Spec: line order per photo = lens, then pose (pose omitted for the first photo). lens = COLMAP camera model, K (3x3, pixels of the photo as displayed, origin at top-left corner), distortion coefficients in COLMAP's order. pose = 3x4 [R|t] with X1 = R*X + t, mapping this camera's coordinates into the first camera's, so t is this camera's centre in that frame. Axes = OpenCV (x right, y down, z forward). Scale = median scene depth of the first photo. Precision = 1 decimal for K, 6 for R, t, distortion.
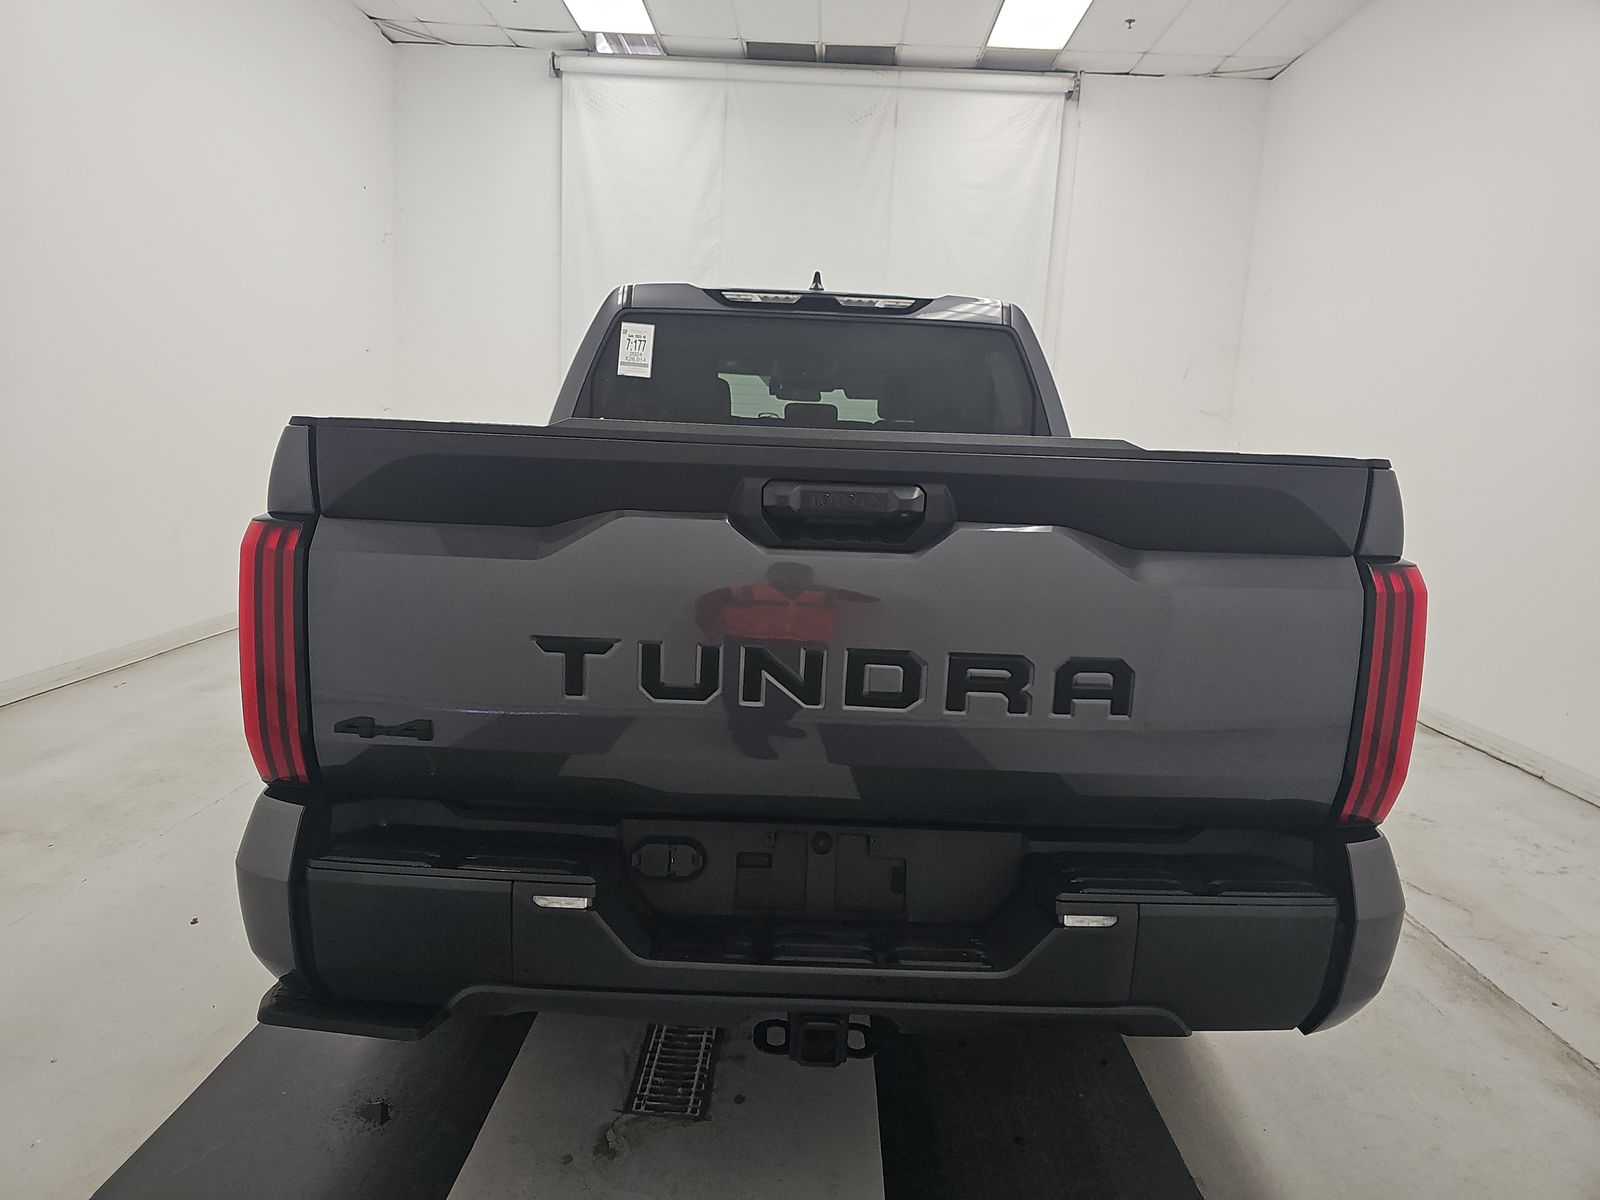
lens RADIAL K [[1067.7, 0, 783.4], [0, 1067.7, 596.3], [0, 0, 1]] dist [0.013467, -0.001766]
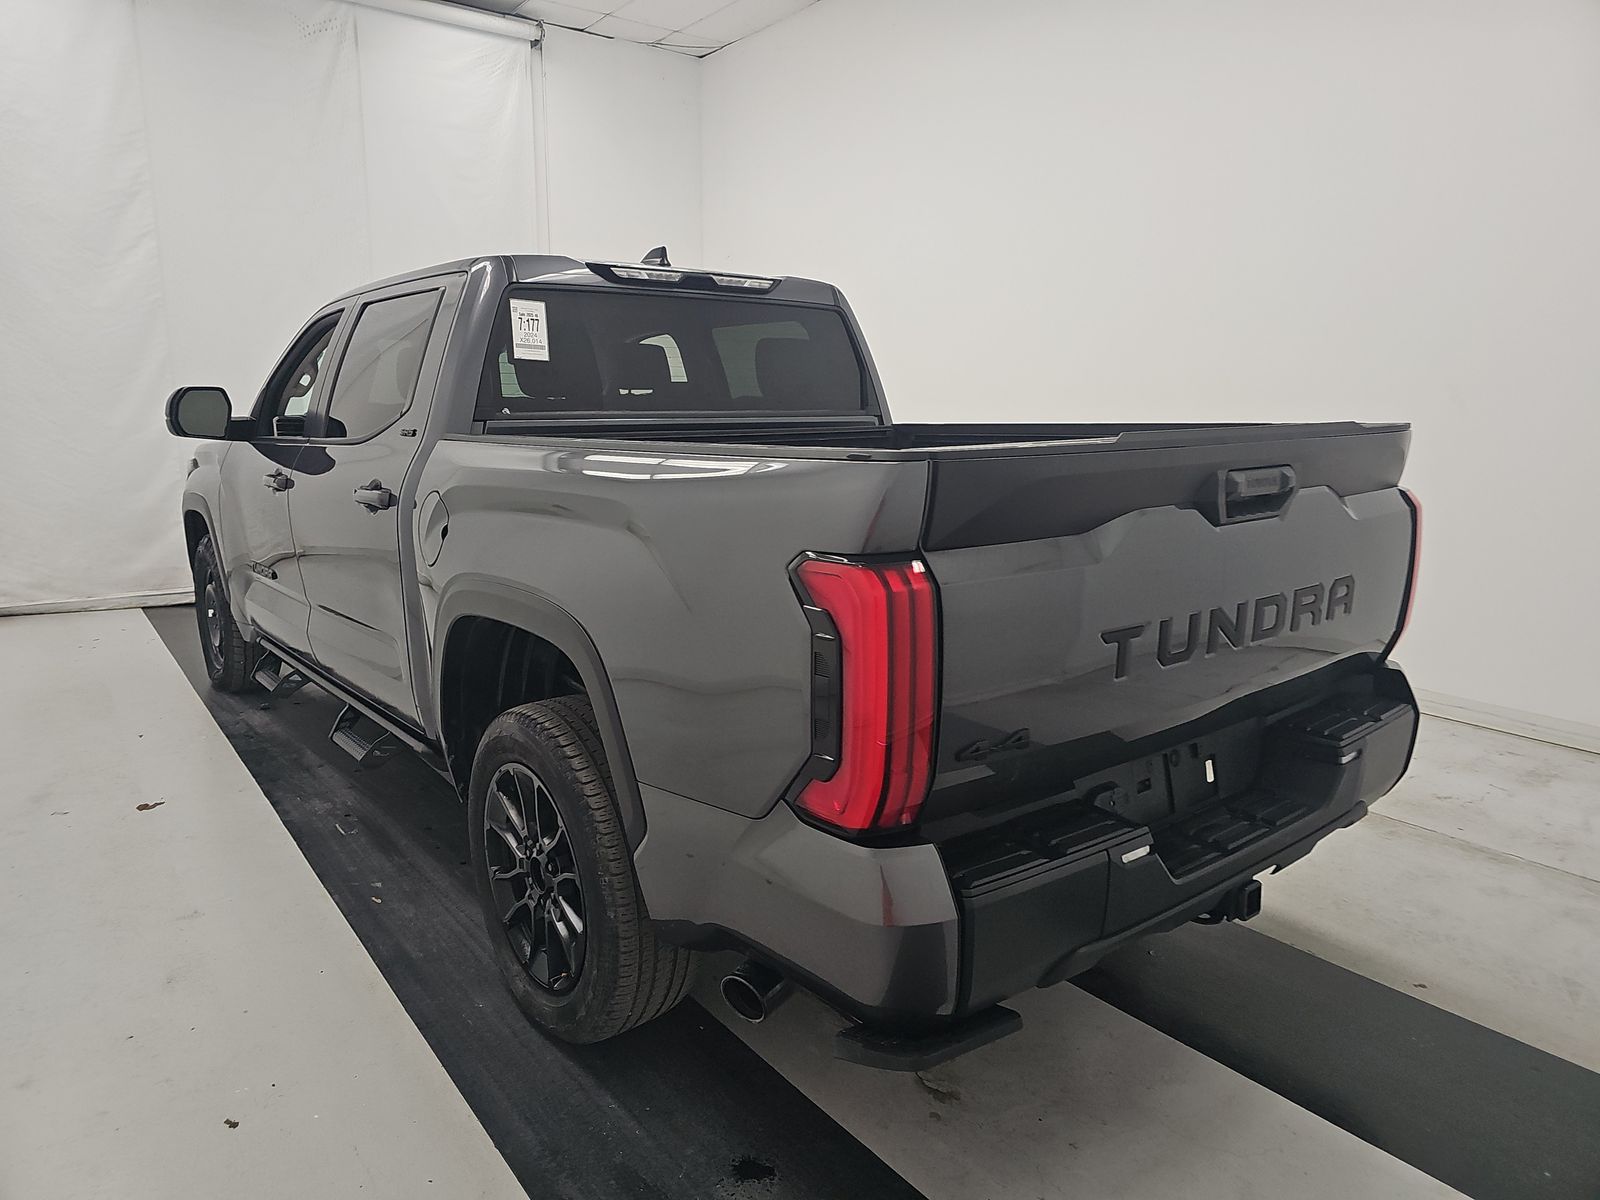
lens RADIAL K [[1061.3, 0, 800.0], [0, 1061.3, 600.0], [0, 0, 1]] dist [0.014736, -0.001430]
pose [[0.783178, -0.159967, 0.600868, -0.535674], [0.122689, 0.987099, 0.102877, -0.069871], [-0.609573, -0.006851, 0.792700, 0.147029]]
